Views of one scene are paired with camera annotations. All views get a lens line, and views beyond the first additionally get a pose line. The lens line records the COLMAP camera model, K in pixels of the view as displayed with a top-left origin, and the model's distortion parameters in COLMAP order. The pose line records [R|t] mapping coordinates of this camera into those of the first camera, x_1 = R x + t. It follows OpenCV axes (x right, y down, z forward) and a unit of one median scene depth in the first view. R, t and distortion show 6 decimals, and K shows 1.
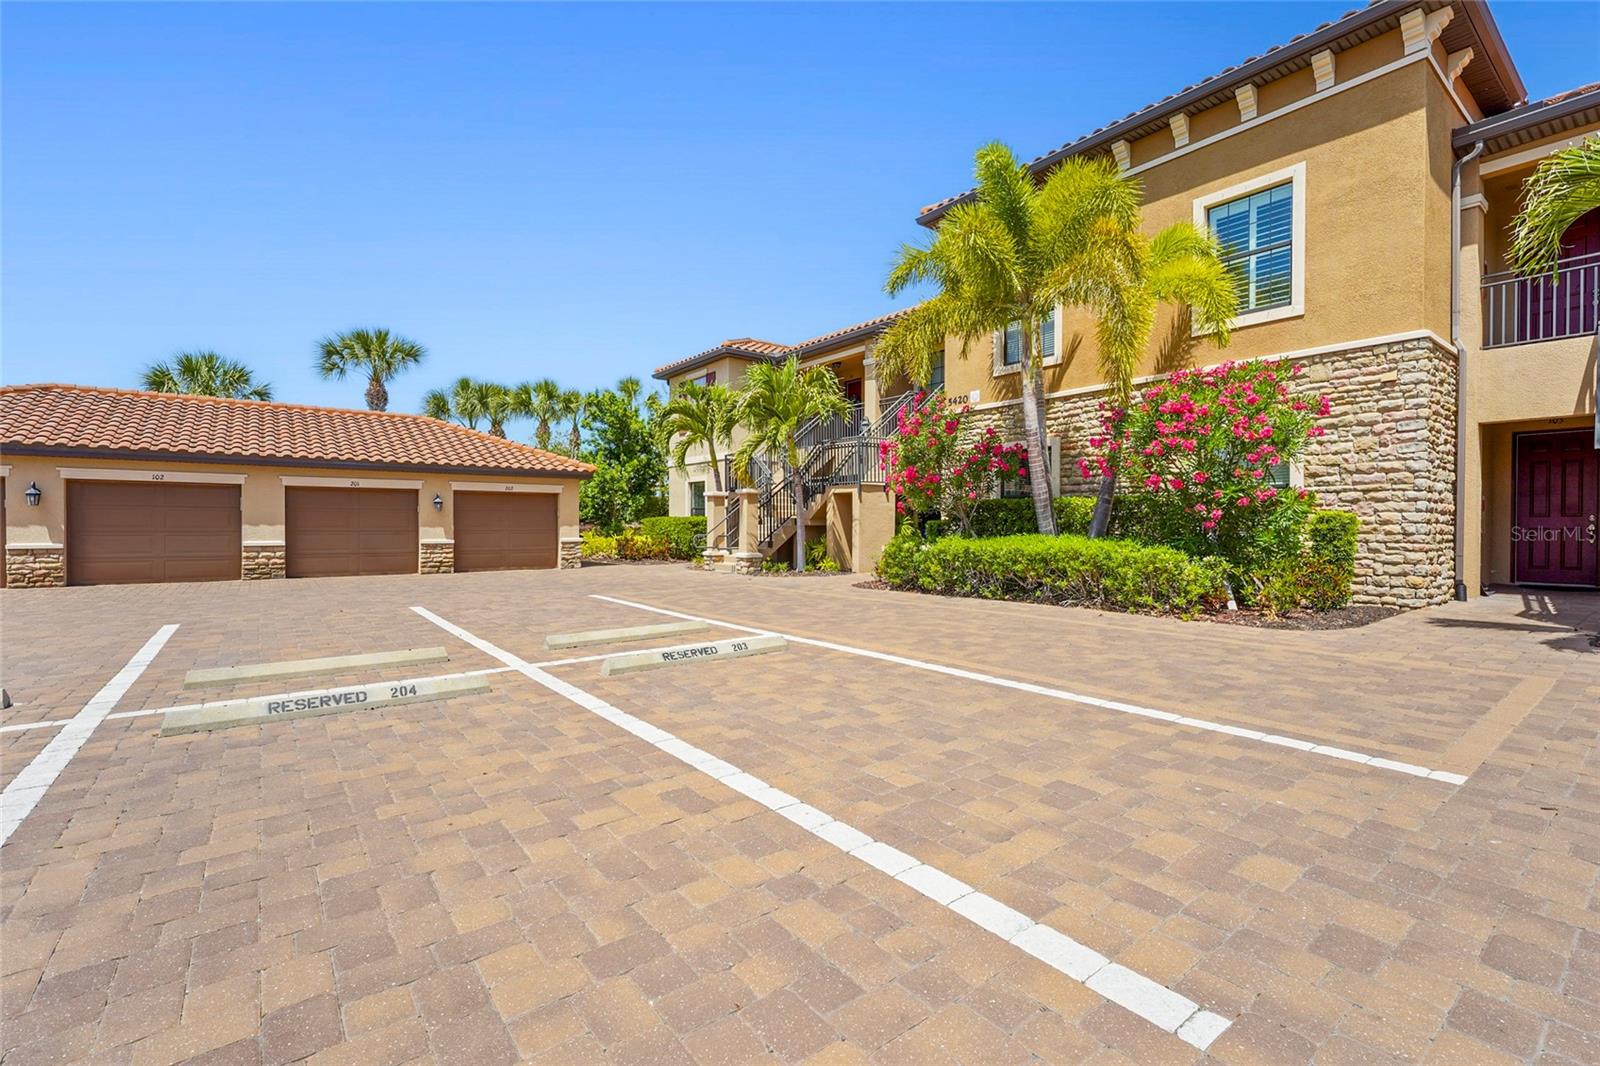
lens RADIAL K [[710.1, 0, 798.1], [0, 710.1, 531.6], [0, 0, 1]] dist [0.001257, 0.000047]
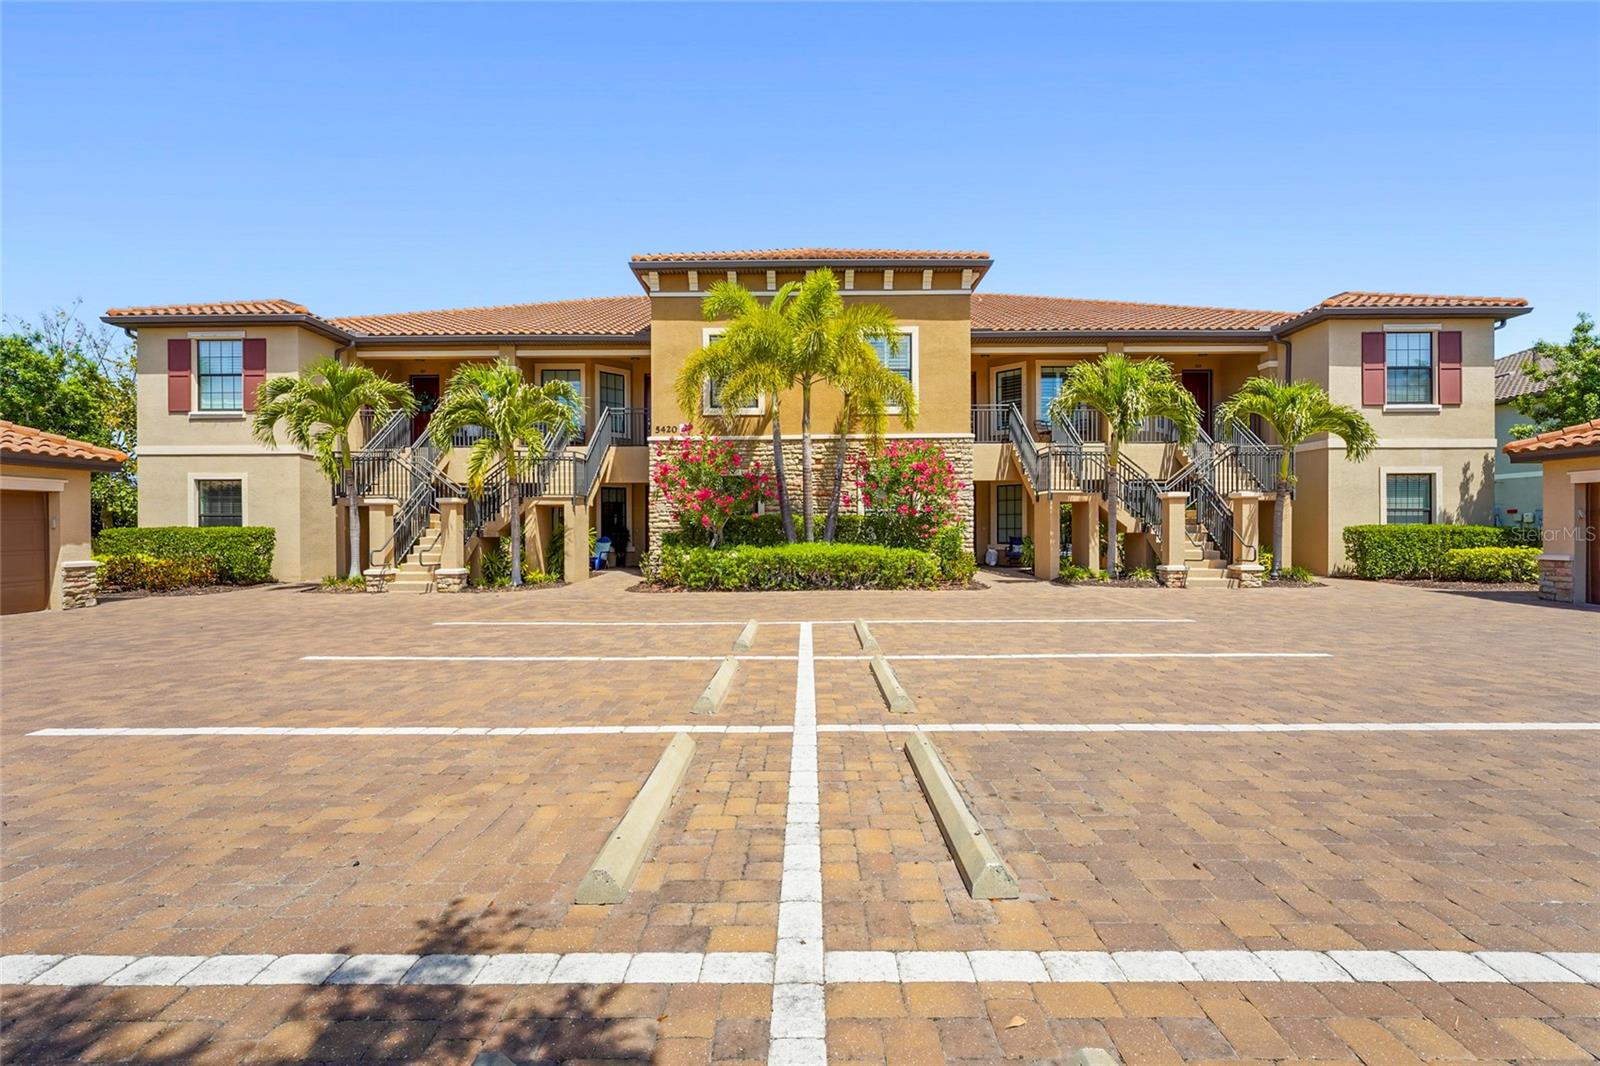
lens RADIAL K [[710.1, 0, 795.2], [0, 710.1, 531.8], [0, 0, 1]] dist [0.001257, 0.000047]
pose [[0.616393, -0.006427, 0.787413, -0.527276], [0.012912, 0.999915, -0.001946, -0.009696], [-0.787333, 0.011366, 0.616423, 0.102098]]
